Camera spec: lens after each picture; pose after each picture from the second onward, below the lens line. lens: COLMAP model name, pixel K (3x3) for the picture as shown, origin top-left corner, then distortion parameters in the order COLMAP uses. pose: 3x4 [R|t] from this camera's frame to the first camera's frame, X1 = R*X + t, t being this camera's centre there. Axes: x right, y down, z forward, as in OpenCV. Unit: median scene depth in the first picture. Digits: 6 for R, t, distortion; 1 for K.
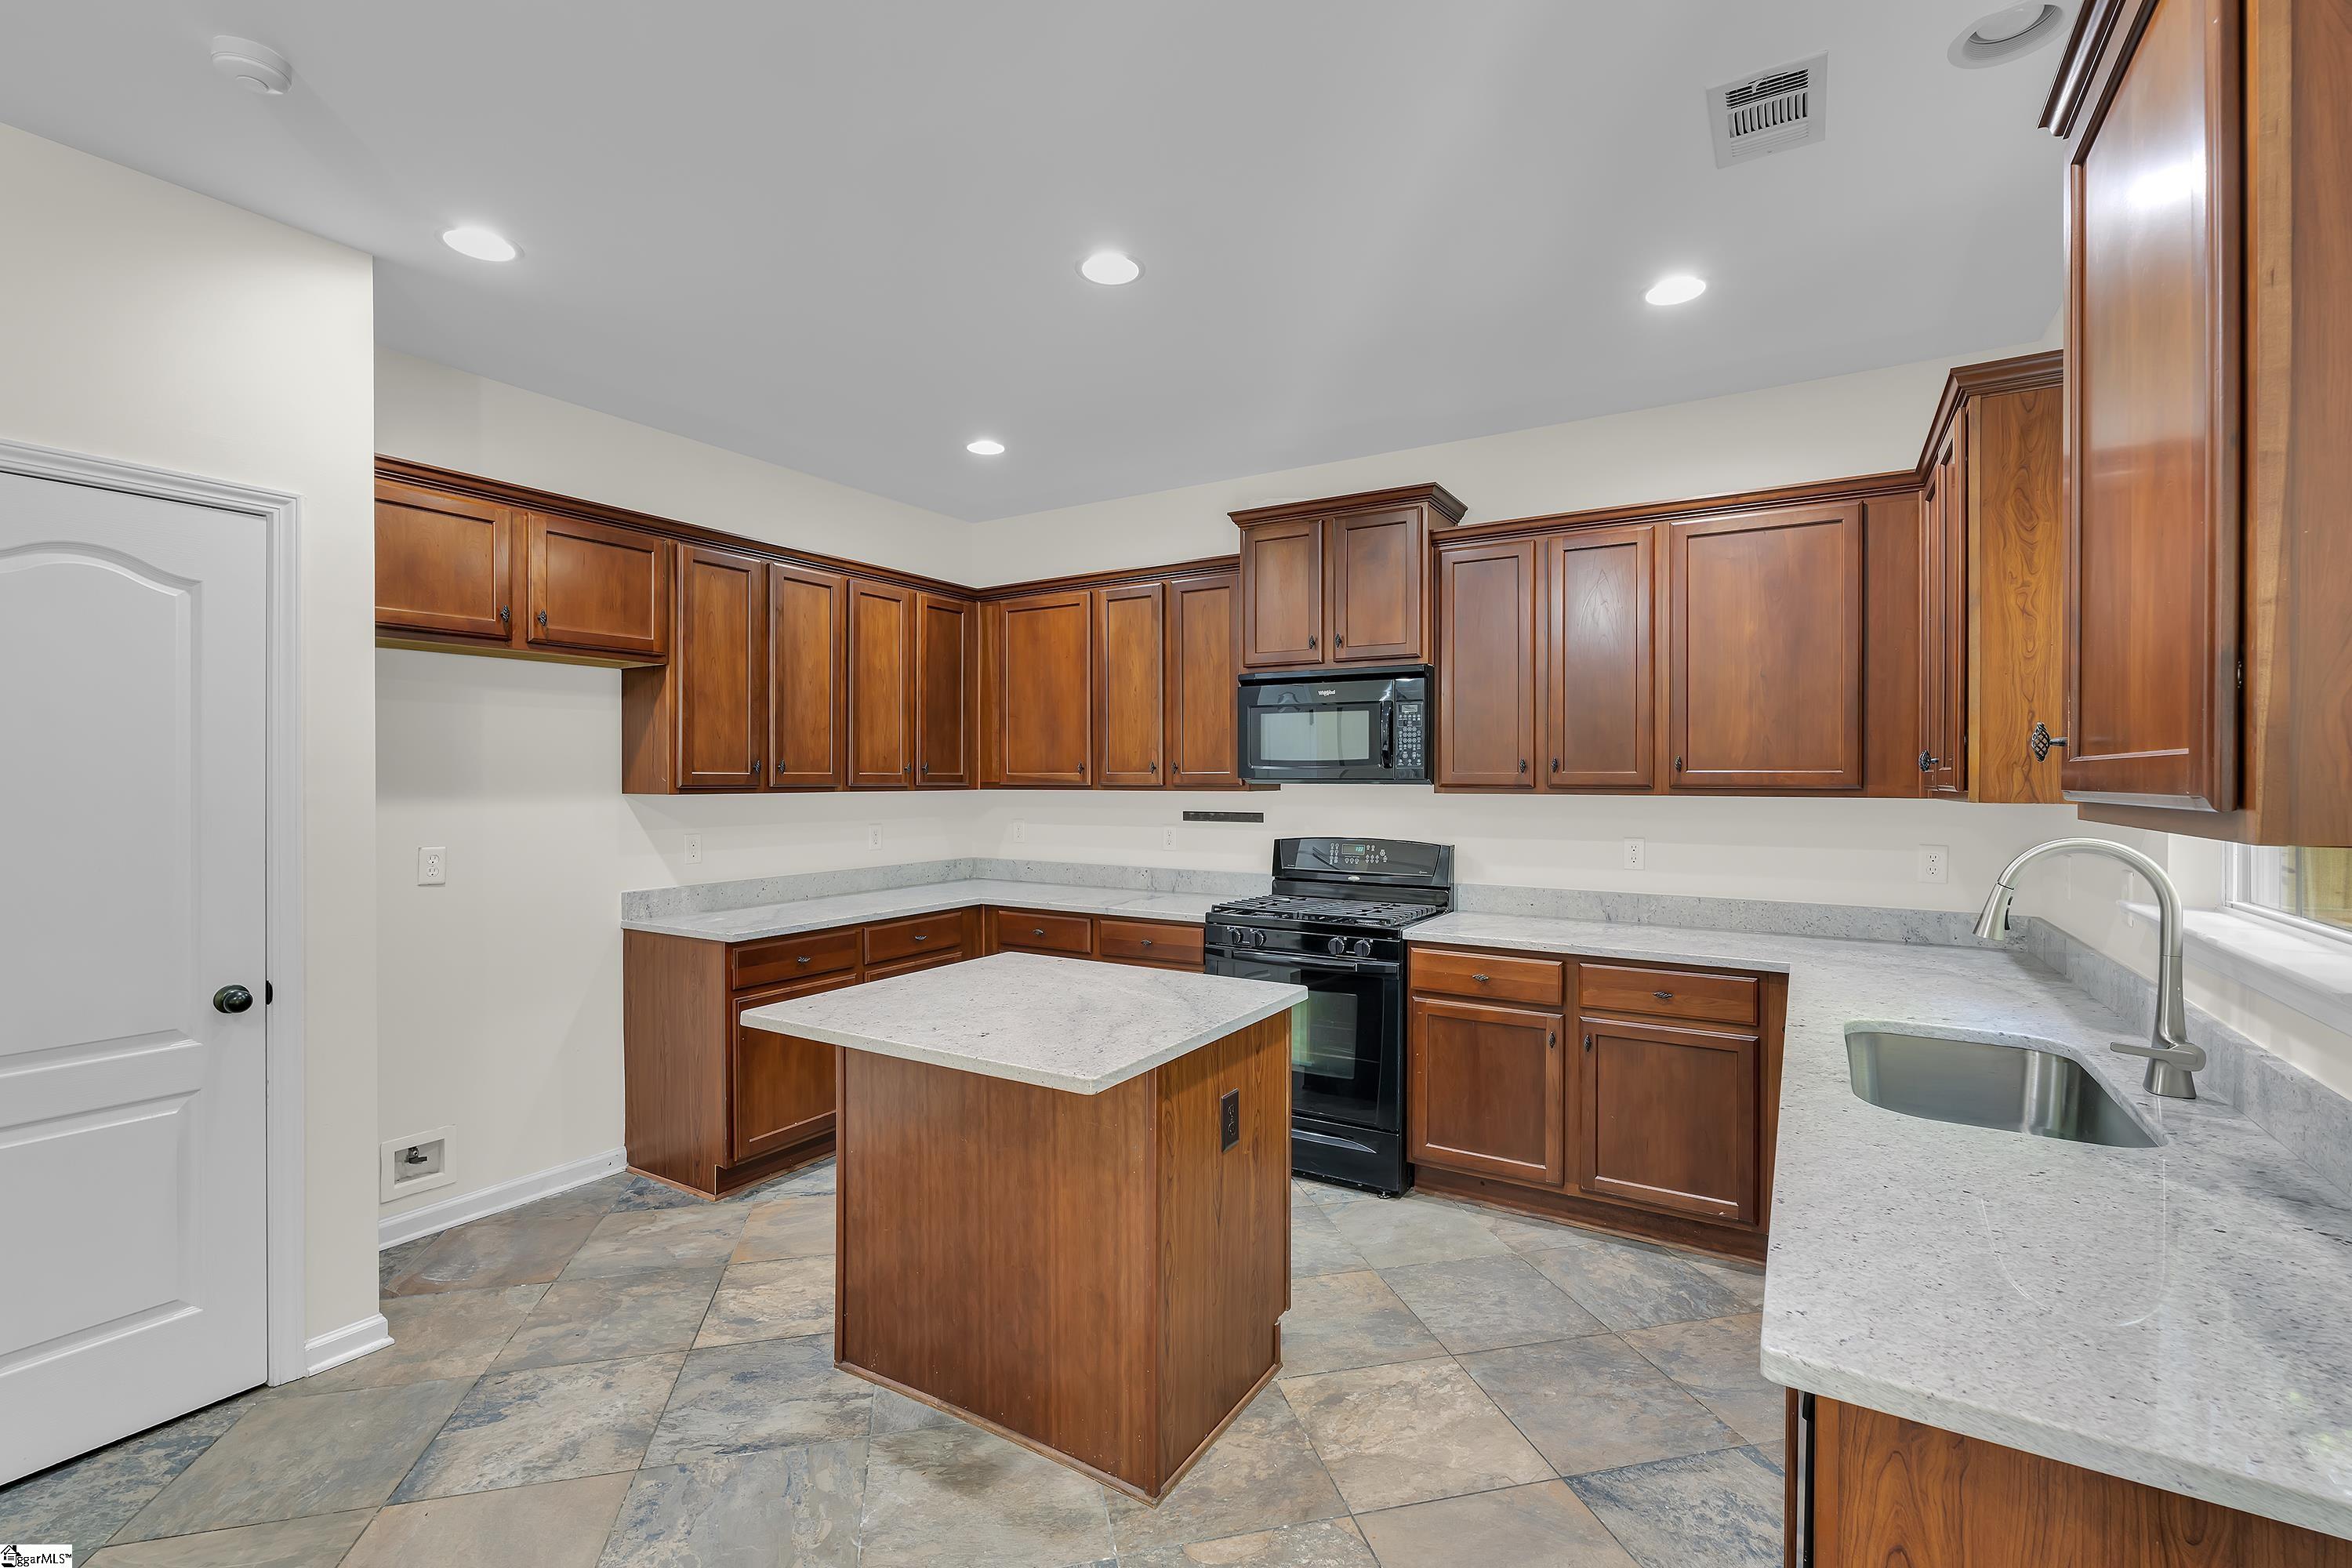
lens RADIAL K [[1021.1, 0, 1176.0], [0, 1021.1, 784.0], [0, 0, 1]] dist [-0.004461, -0.000053]
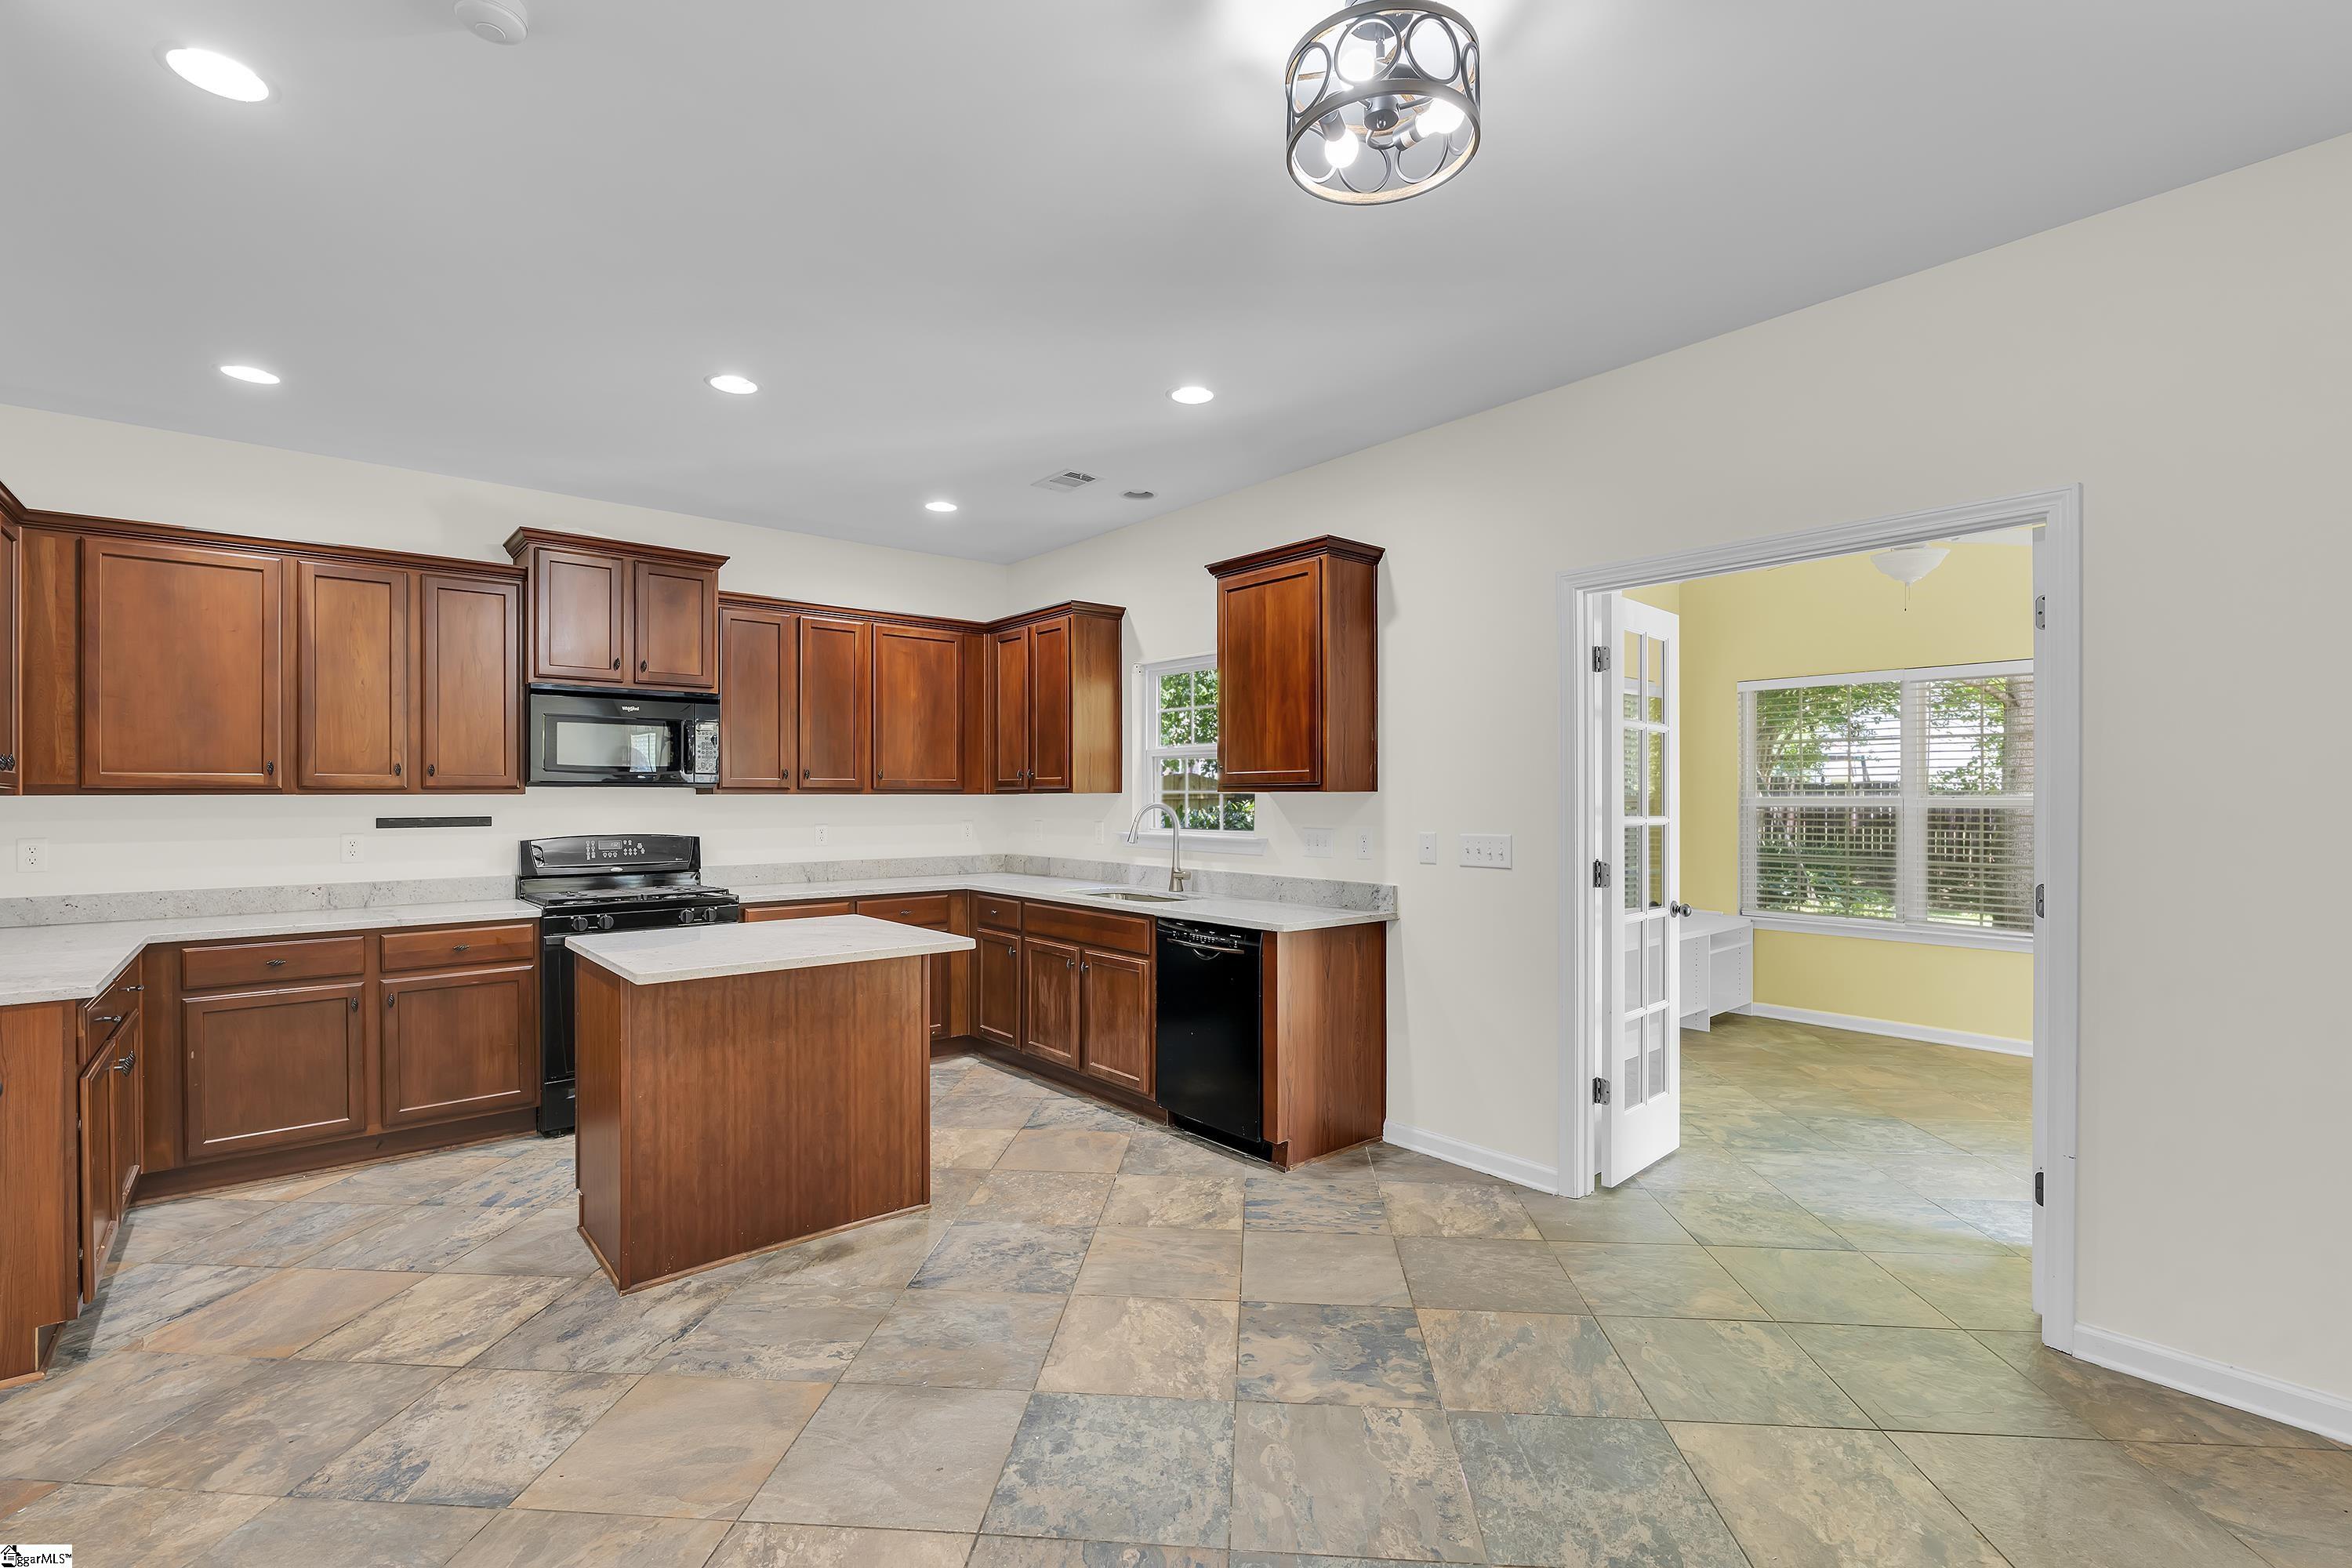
lens RADIAL K [[1037.9, 0, 1179.8], [0, 1037.9, 794.6], [0, 0, 1]] dist [-0.002704, 0.000084]
pose [[0.308717, 0.000674, 0.951154, -0.849301], [0.008130, 0.999961, -0.003348, 0.019357], [-0.951119, 0.008767, 0.308699, 0.039466]]
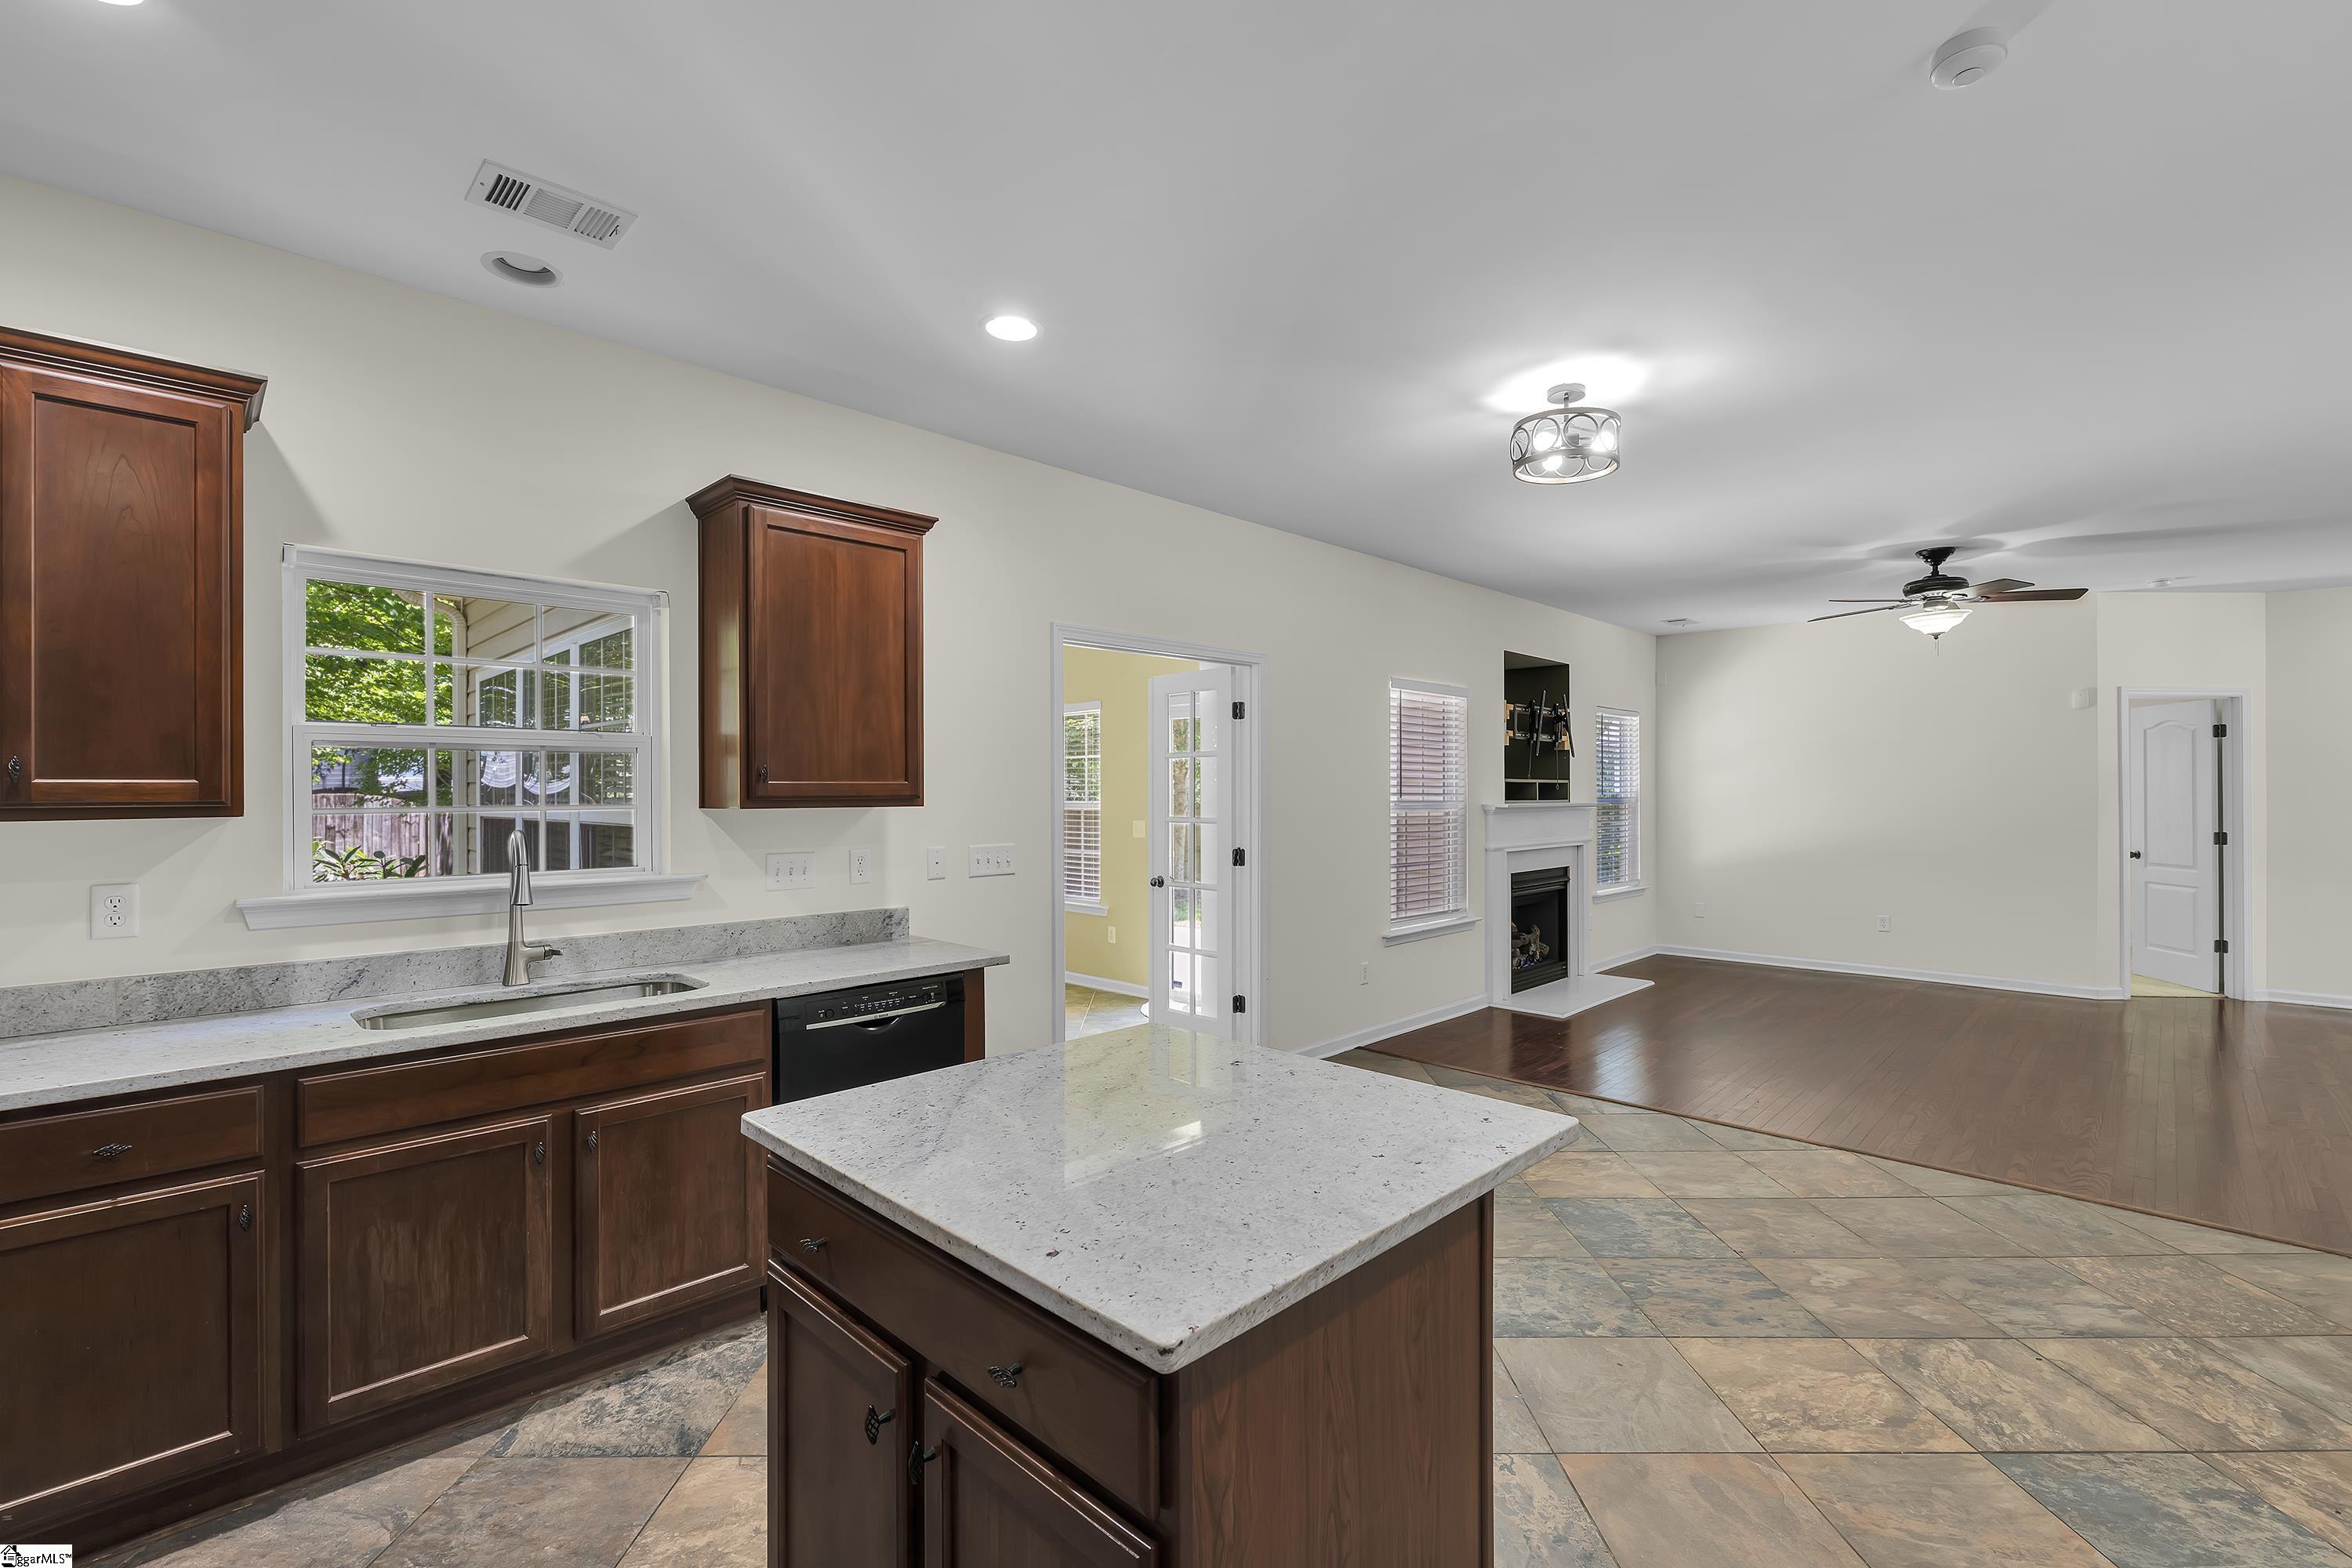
lens RADIAL K [[1018.2, 0, 1177.1], [0, 1018.2, 788.9], [0, 0, 1]] dist [-0.004355, -0.000363]
pose [[-0.972826, 0.001800, 0.231530, -0.202404], [0.003089, 0.999982, 0.005205, -0.006722], [-0.231516, 0.005778, -0.972814, 1.101621]]
